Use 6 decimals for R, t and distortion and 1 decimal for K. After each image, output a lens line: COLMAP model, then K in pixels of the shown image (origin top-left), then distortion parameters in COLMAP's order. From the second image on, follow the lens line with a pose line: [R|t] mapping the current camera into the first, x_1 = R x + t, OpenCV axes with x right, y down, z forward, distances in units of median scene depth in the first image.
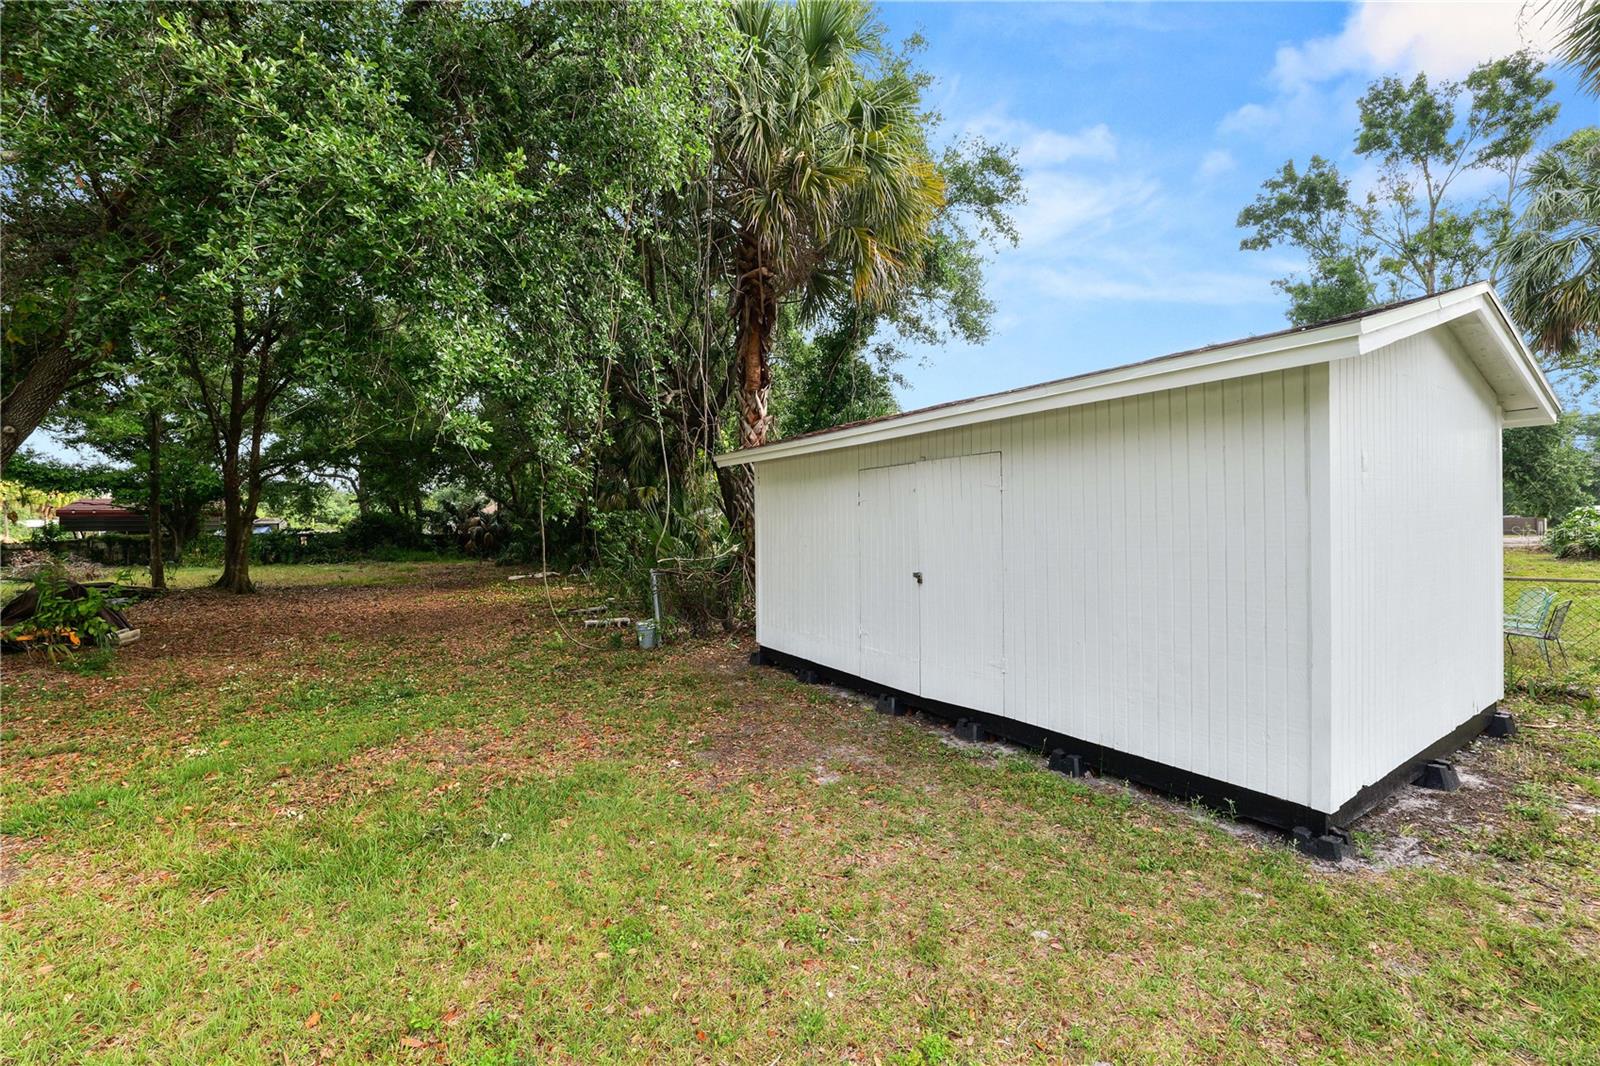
lens RADIAL K [[653.1, 0, 801.9], [0, 653.1, 531.7], [0, 0, 1]] dist [-0.014501, 0.000511]
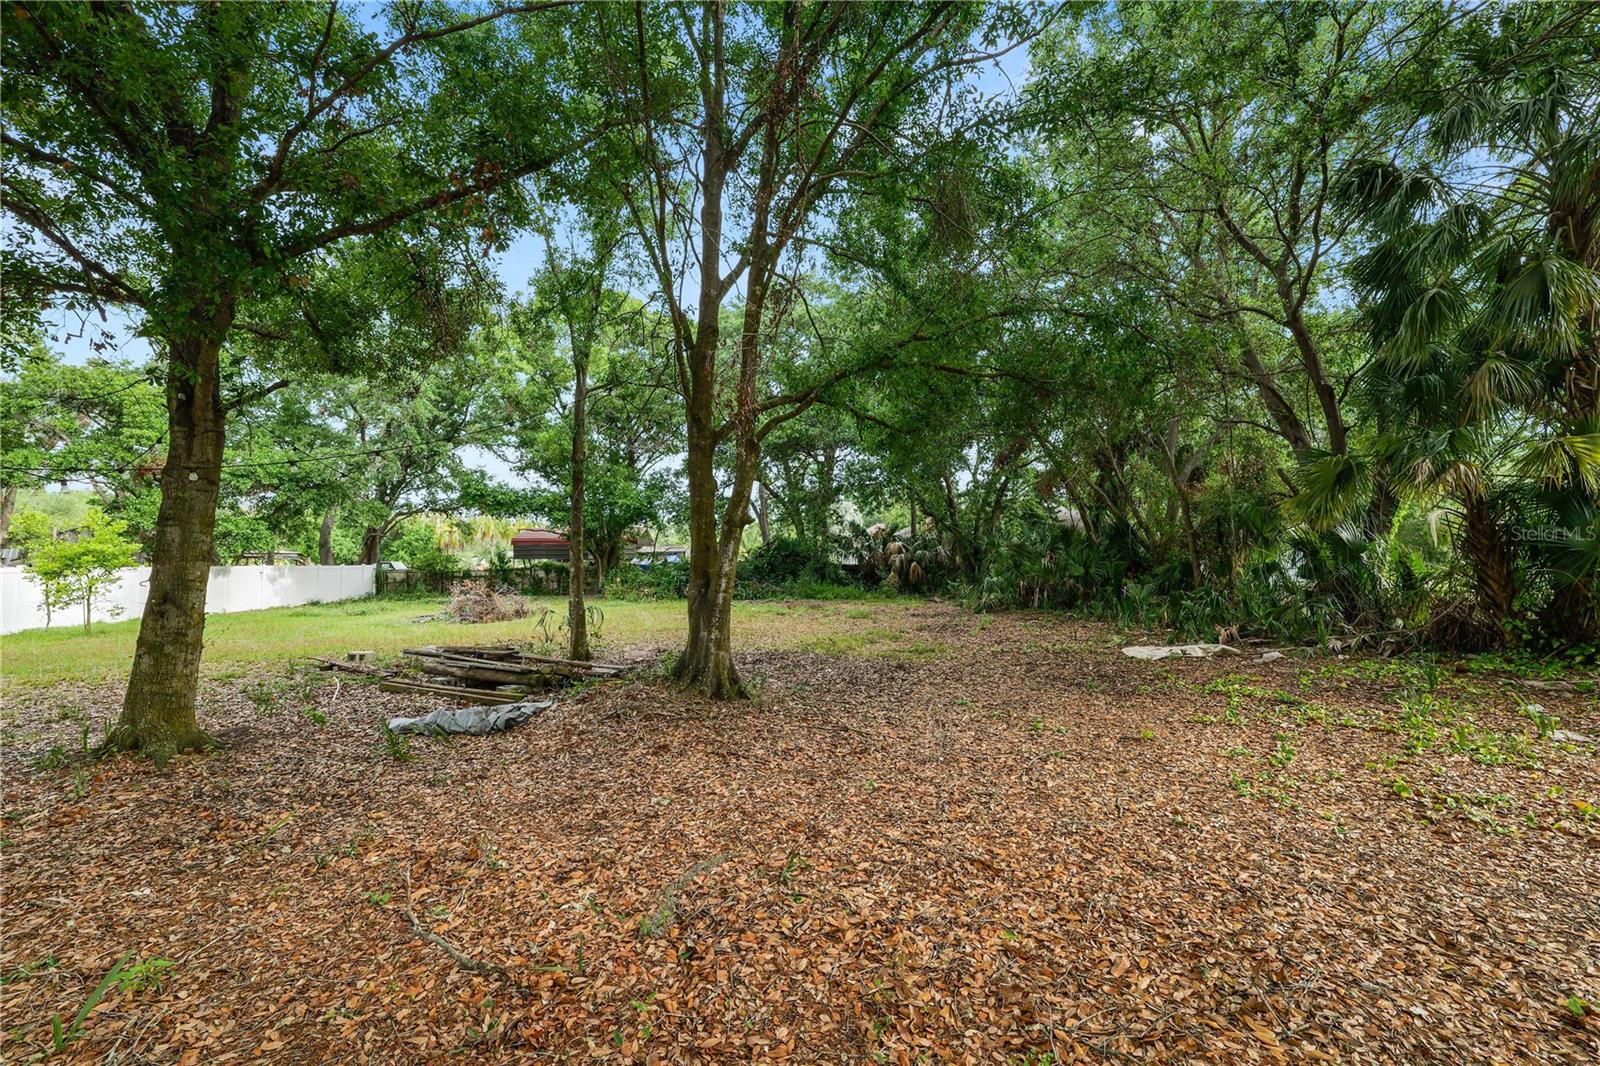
lens RADIAL K [[653.1, 0, 801.9], [0, 653.1, 531.7], [0, 0, 1]] dist [-0.014501, 0.000511]
pose [[0.891838, -0.016330, -0.452060, -0.297636], [-0.006051, 0.998828, -0.048018, 0.003323], [0.452314, 0.045560, 0.890694, 0.304184]]
